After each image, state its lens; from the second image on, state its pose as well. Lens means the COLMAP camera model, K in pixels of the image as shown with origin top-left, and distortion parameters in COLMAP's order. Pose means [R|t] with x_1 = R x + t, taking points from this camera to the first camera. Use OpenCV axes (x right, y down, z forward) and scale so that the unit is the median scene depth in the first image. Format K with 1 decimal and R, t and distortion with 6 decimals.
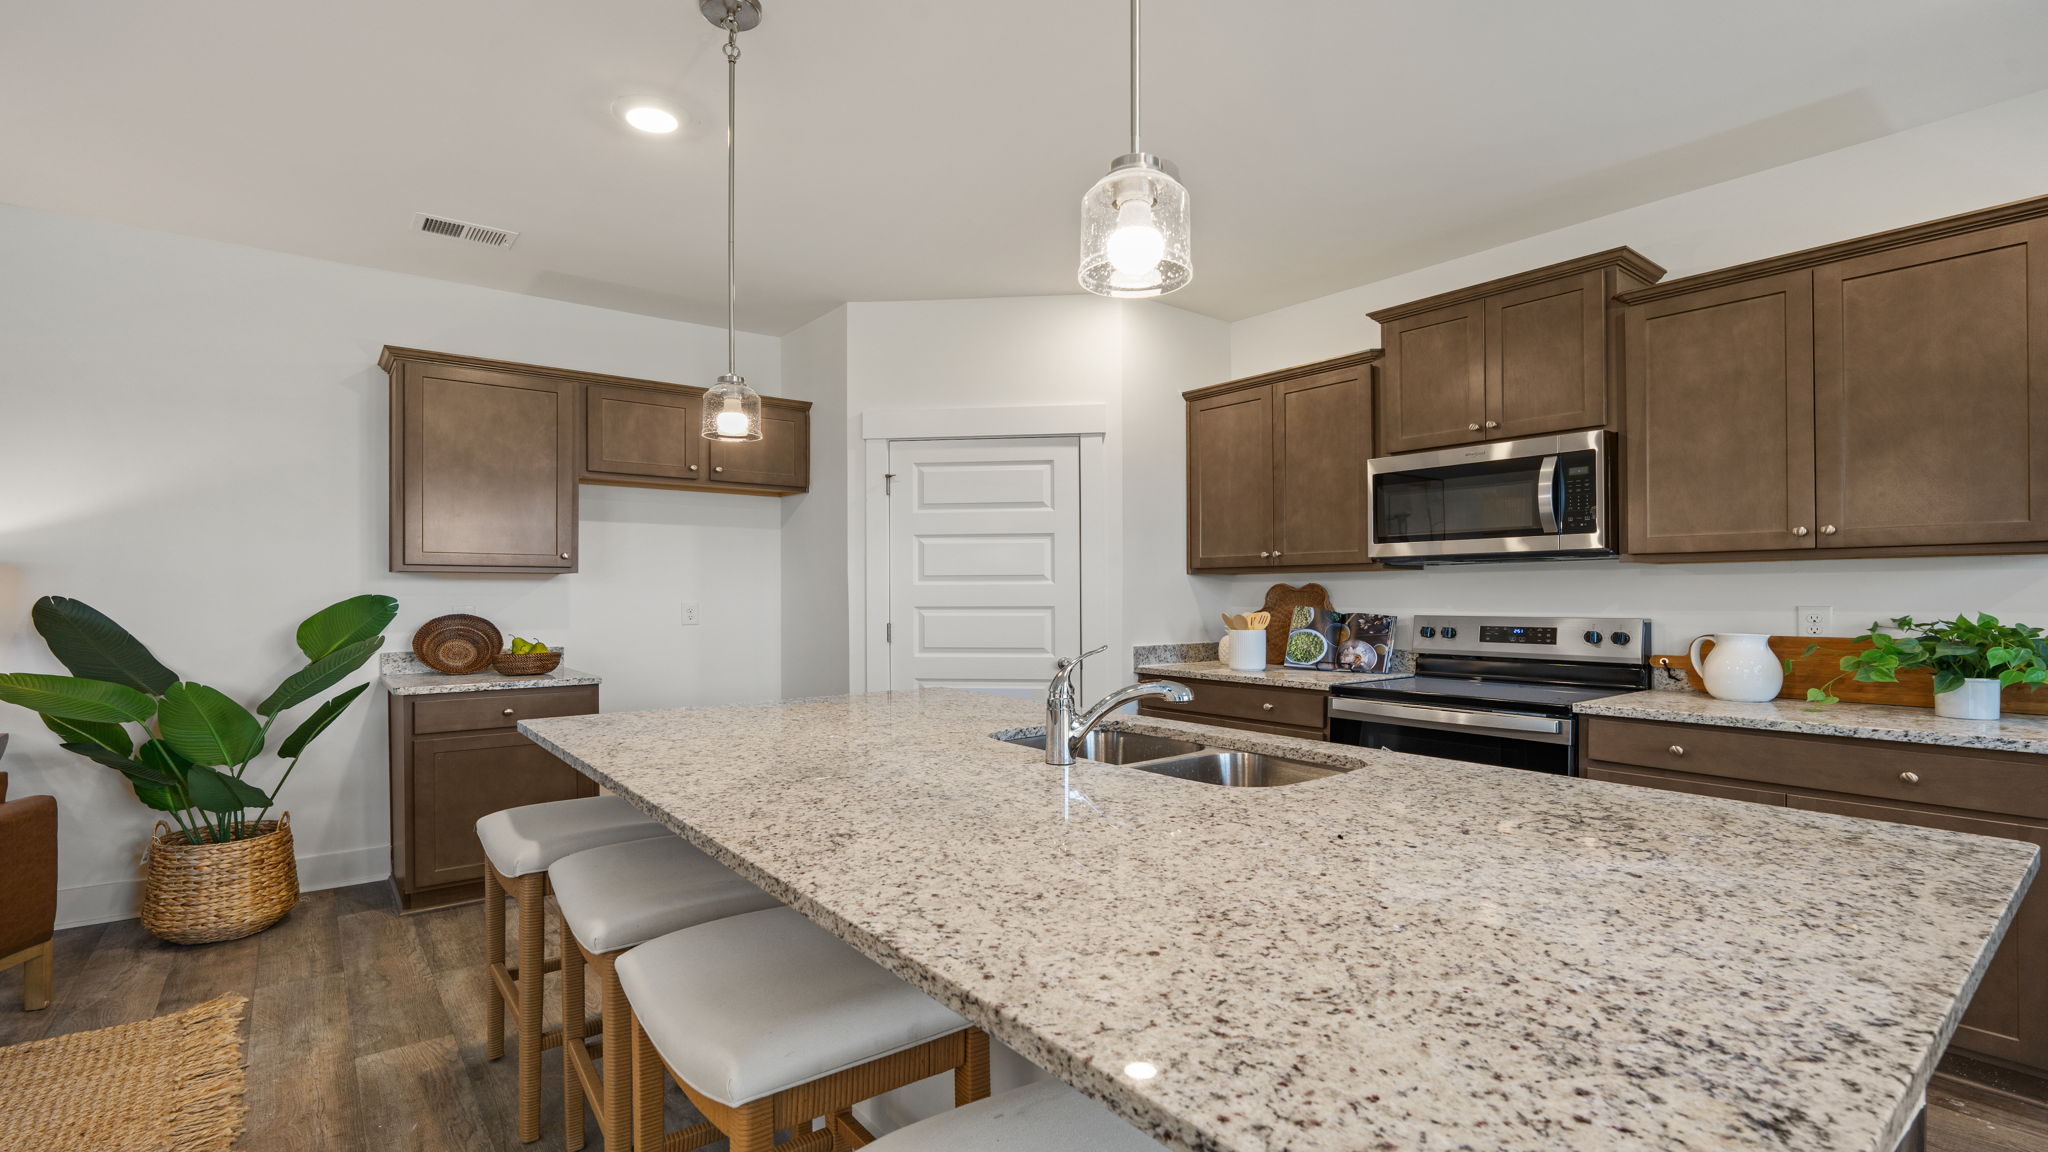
lens RADIAL K [[920.9, 0, 1027.4], [0, 920.9, 588.5], [0, 0, 1]] dist [-0.007359, 0.000873]
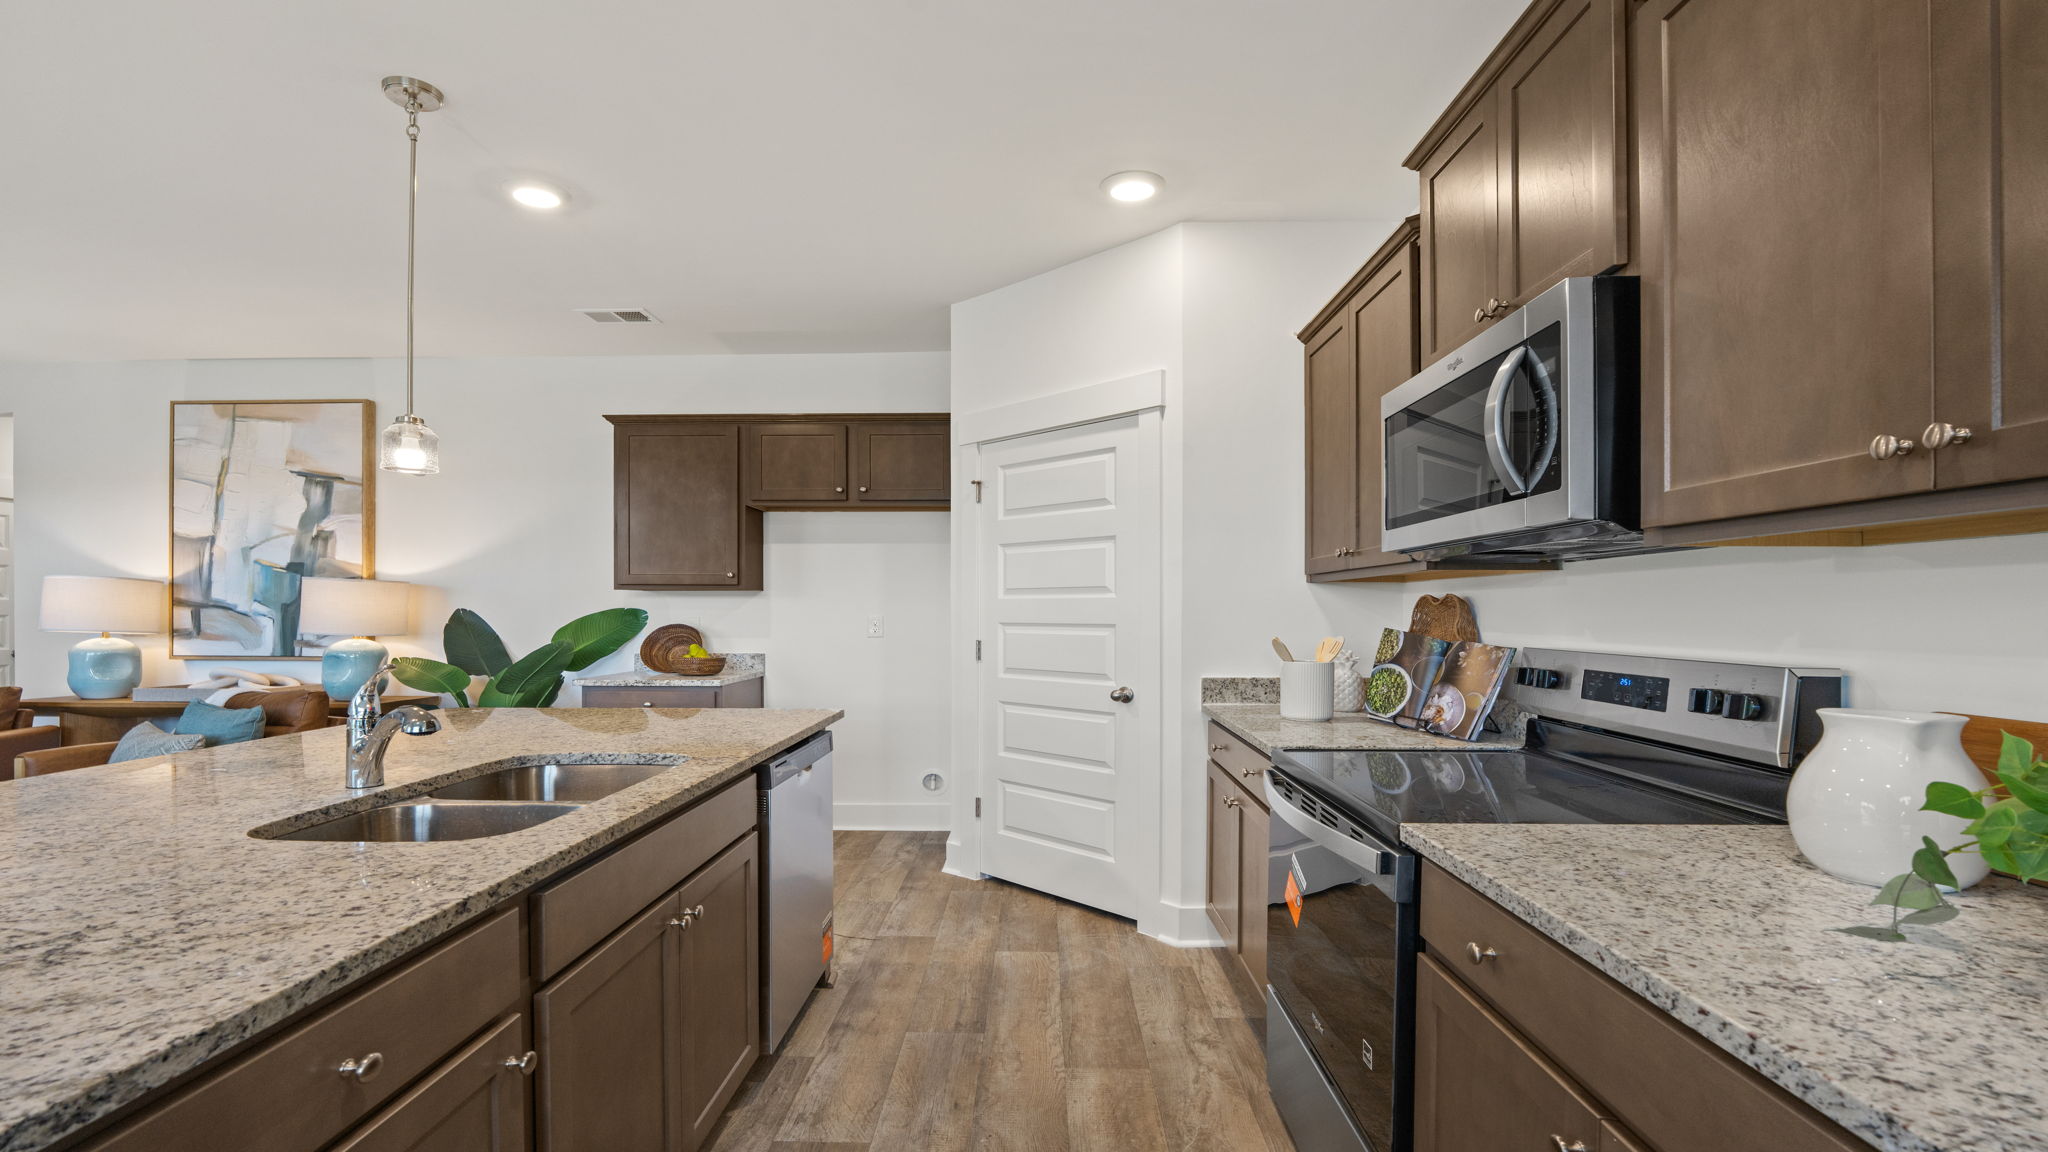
lens RADIAL K [[920.9, 0, 1028.8], [0, 920.9, 614.4], [0, 0, 1]] dist [-0.007359, 0.000873]
pose [[0.774642, 0.005057, -0.632380, 0.534967], [0.003420, 0.999920, 0.012185, 0.000108], [0.632391, -0.011602, 0.774562, 0.334996]]
